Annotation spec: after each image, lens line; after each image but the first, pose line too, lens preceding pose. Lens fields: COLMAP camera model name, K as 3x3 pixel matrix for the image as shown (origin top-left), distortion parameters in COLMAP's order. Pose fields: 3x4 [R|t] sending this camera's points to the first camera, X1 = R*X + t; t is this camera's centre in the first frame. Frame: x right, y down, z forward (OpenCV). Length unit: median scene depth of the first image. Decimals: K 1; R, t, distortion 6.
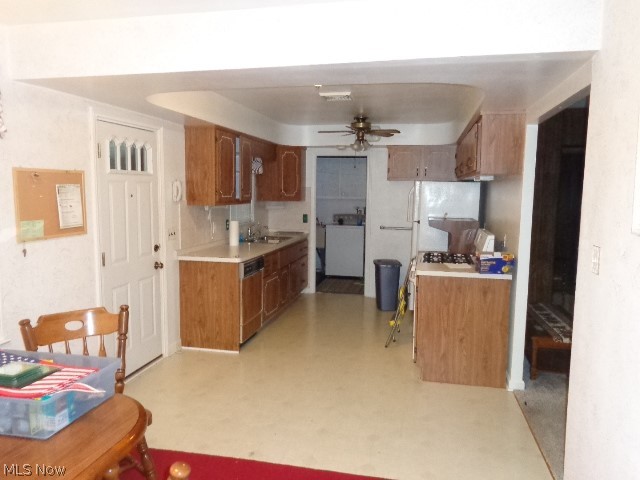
lens RADIAL K [[487.5, 0, 320.0], [0, 487.5, 240.0], [0, 0, 1]] dist [0.000547, 0.008834]
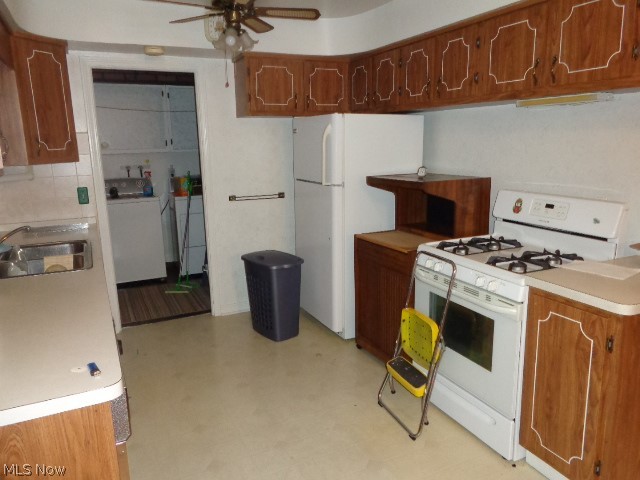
lens RADIAL K [[487.5, 0, 320.0], [0, 487.5, 240.0], [0, 0, 1]] dist [0.000547, 0.008834]
pose [[0.783855, -0.157727, 0.600577, -0.155661], [0.095007, 0.986277, 0.135021, -0.046137], [-0.613632, -0.048778, 0.788084, 0.476362]]
